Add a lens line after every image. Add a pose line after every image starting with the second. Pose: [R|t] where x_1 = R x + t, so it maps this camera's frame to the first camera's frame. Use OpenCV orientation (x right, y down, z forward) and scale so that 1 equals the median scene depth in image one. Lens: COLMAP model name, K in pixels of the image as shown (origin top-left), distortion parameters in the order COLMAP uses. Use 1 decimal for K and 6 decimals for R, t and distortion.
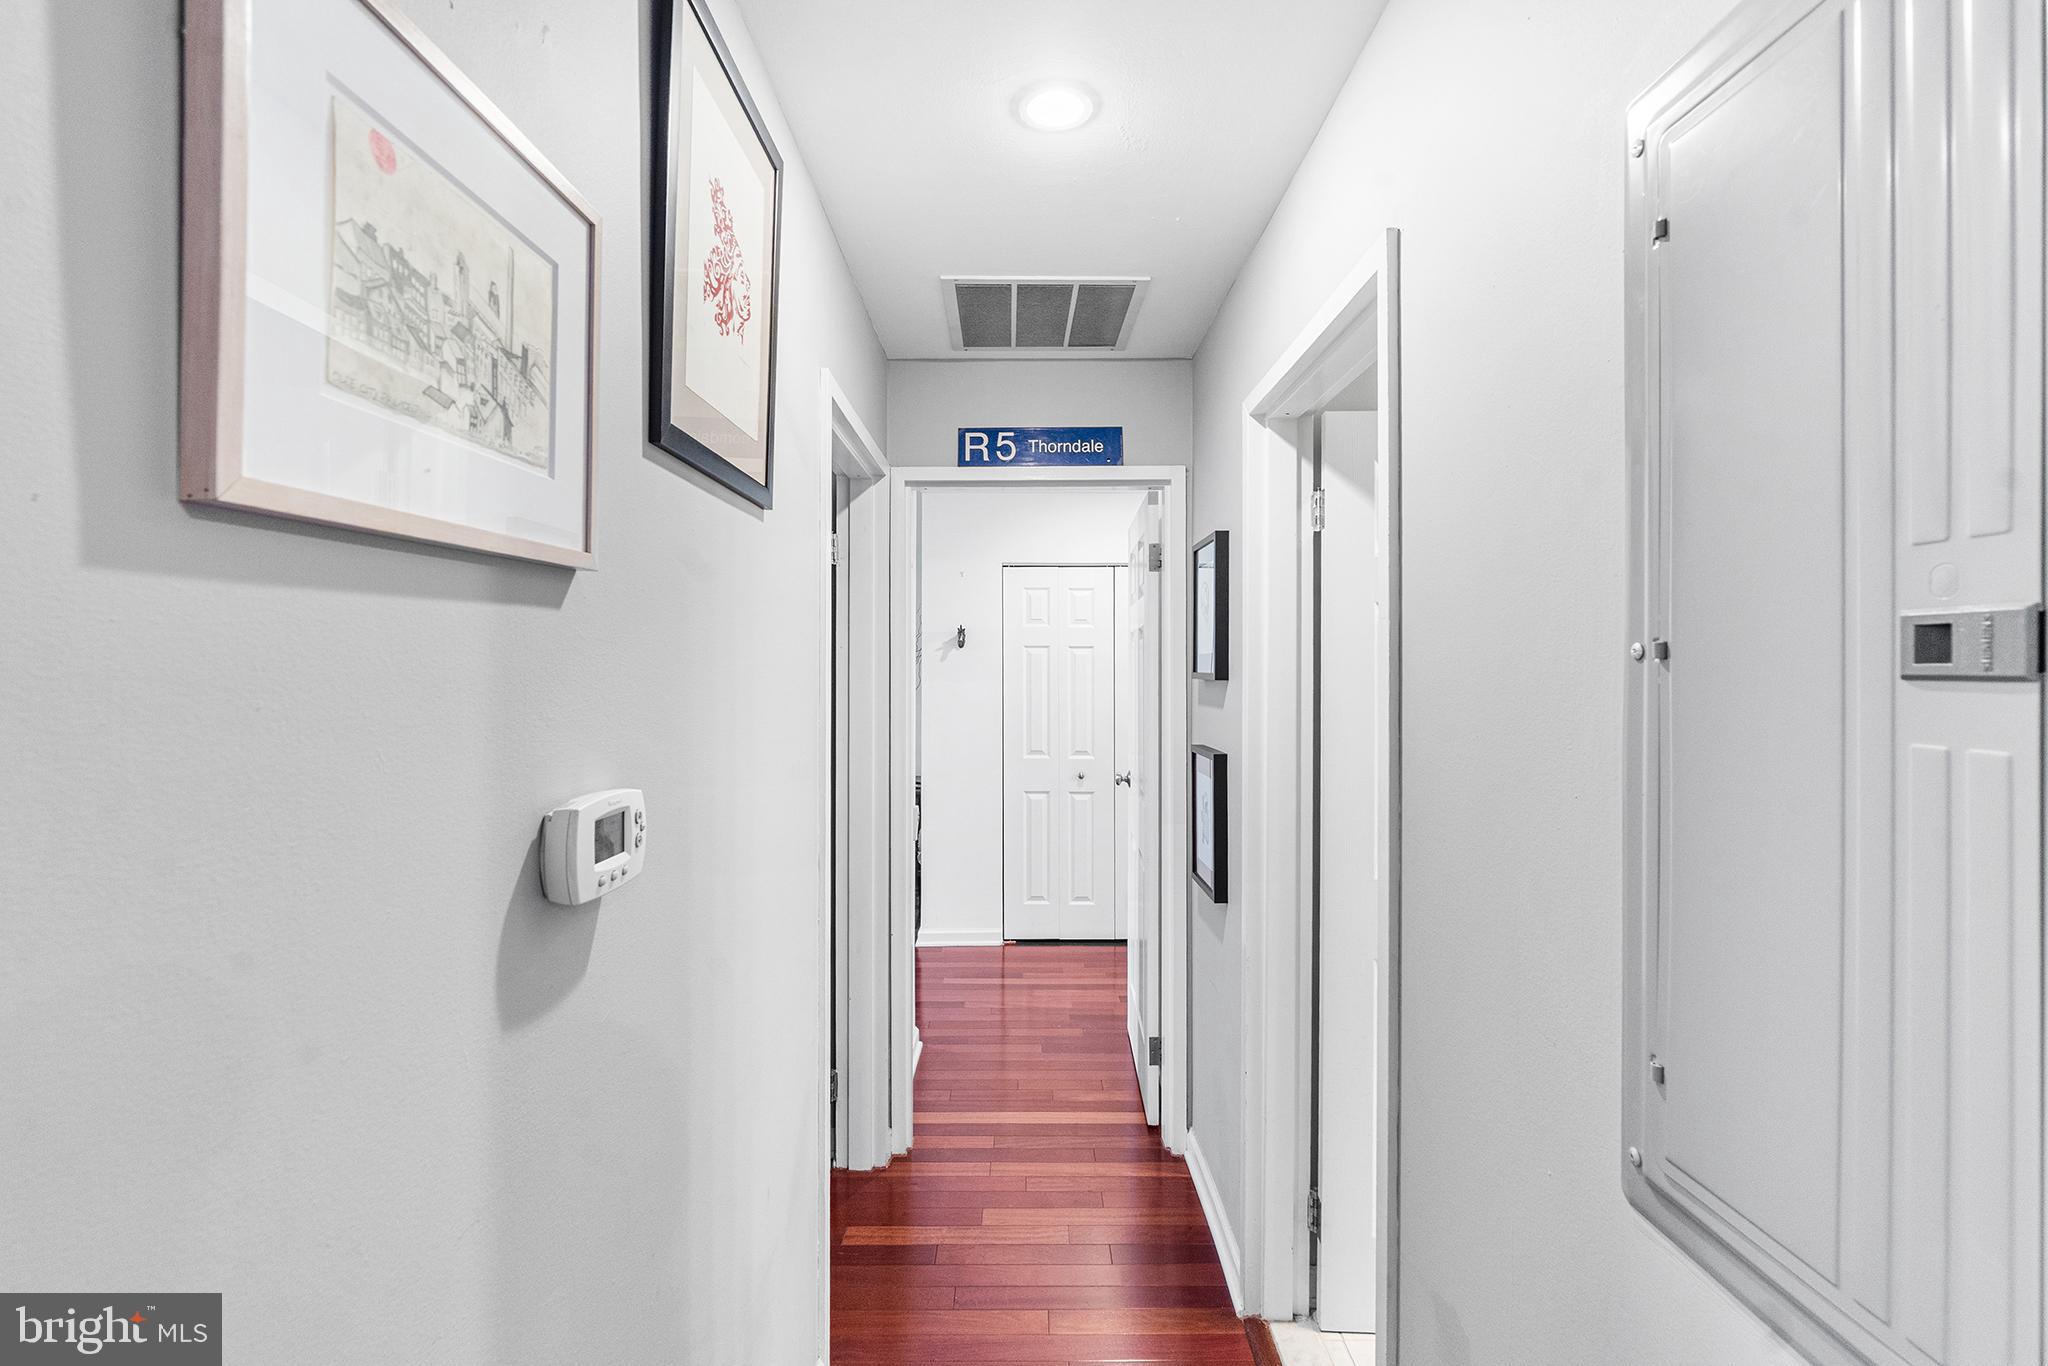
lens RADIAL K [[935.5, 0, 1022.7], [0, 935.5, 666.6], [0, 0, 1]] dist [-0.007958, 0.000894]
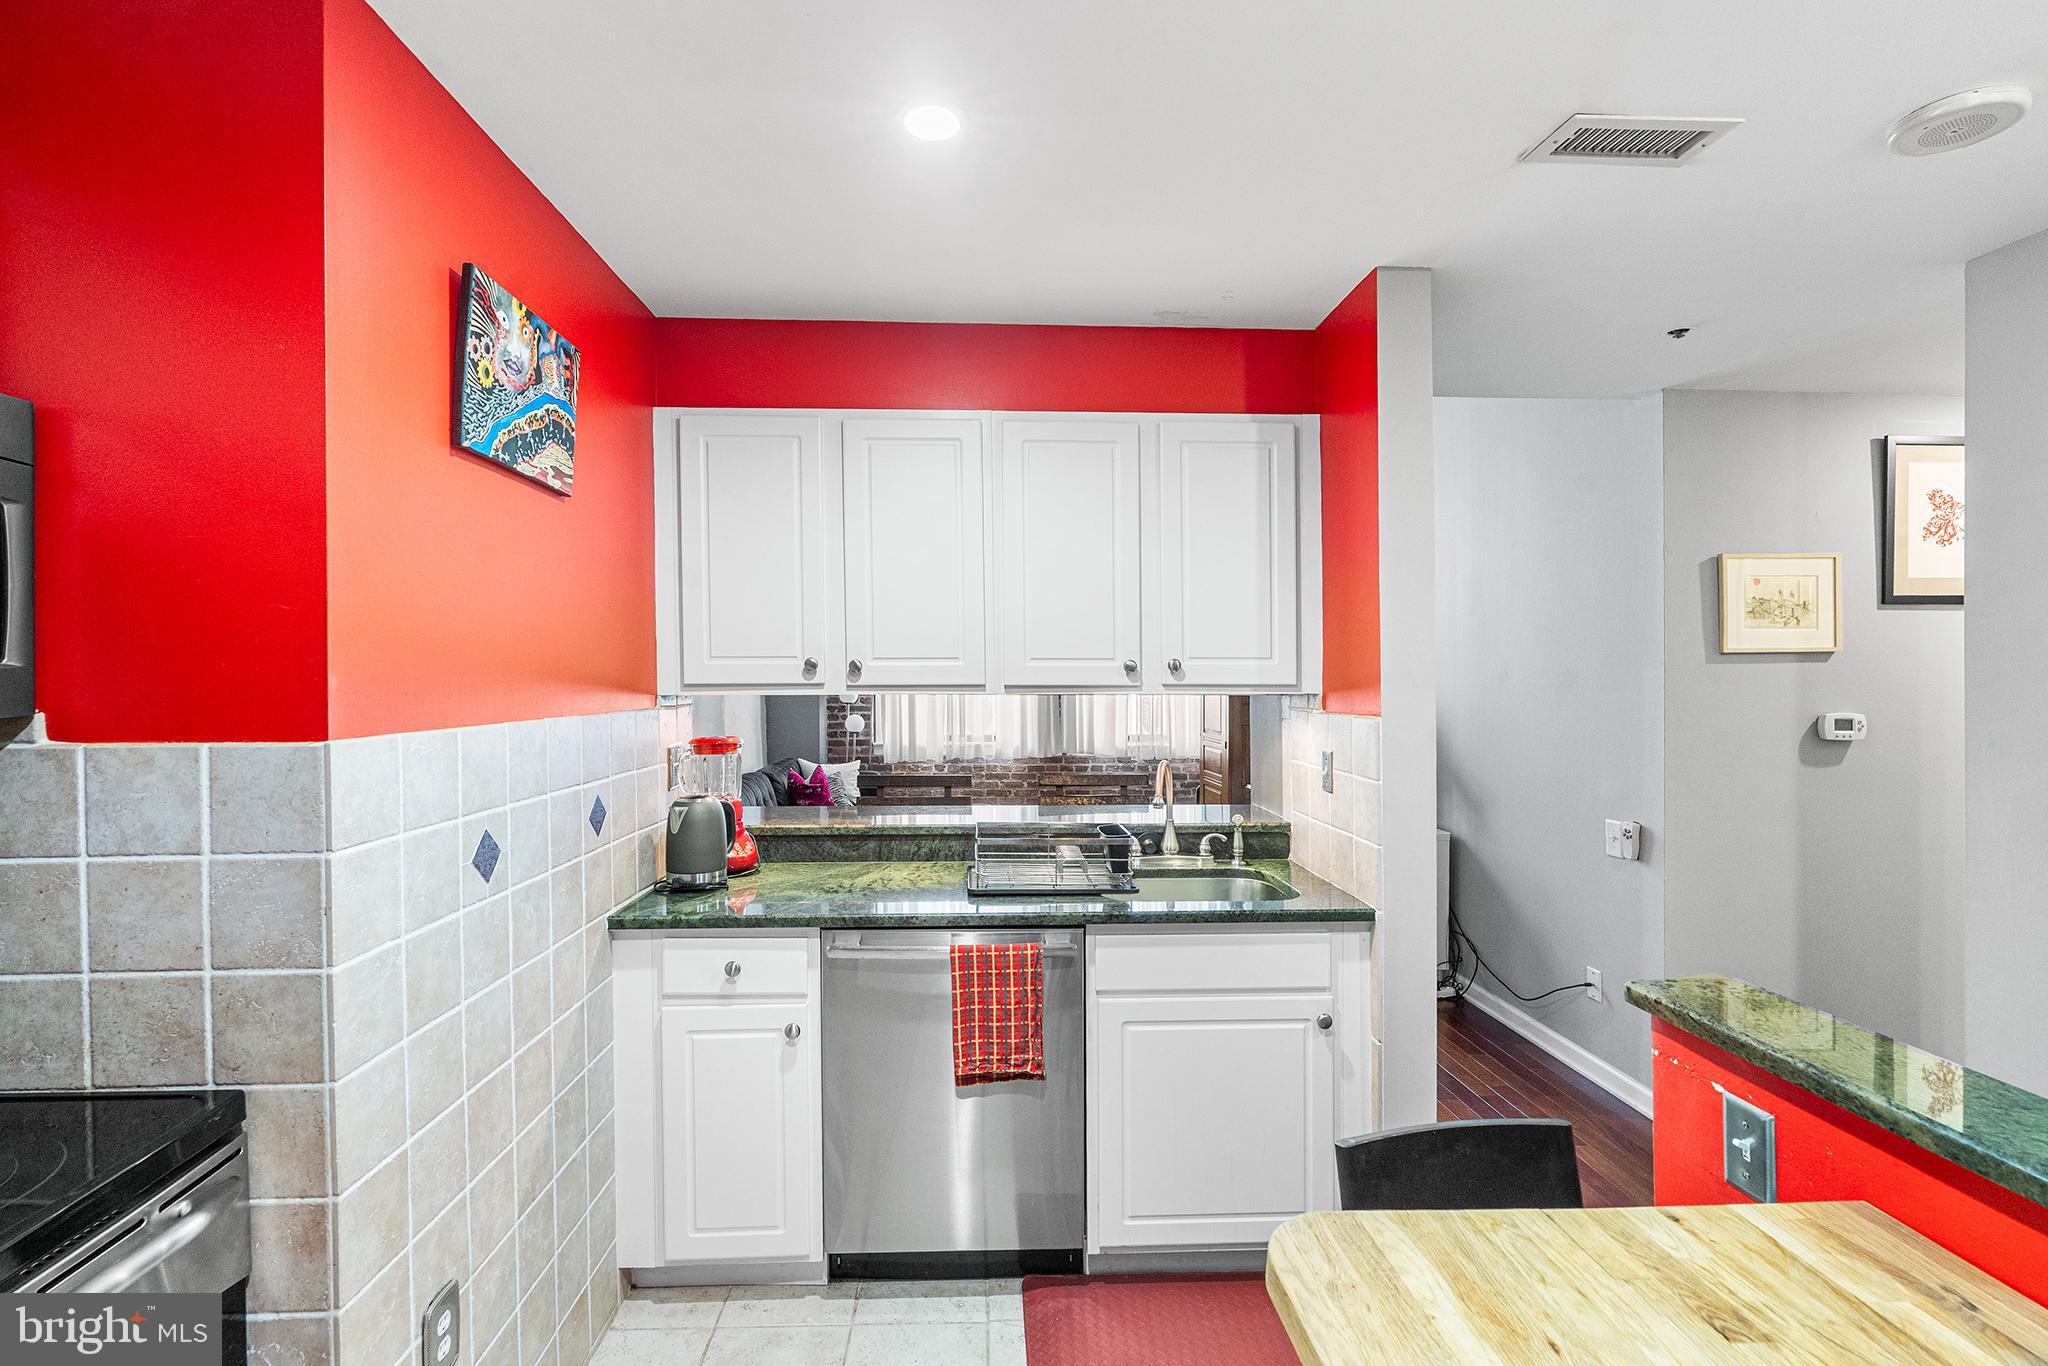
lens RADIAL K [[935.5, 0, 1019.9], [0, 935.5, 685.3], [0, 0, 1]] dist [-0.007958, 0.000894]
pose [[0.041334, 0.002701, -0.999142, 3.844044], [-0.000503, 0.999996, 0.002682, 0.028692], [0.999145, 0.000392, 0.041335, -2.963471]]
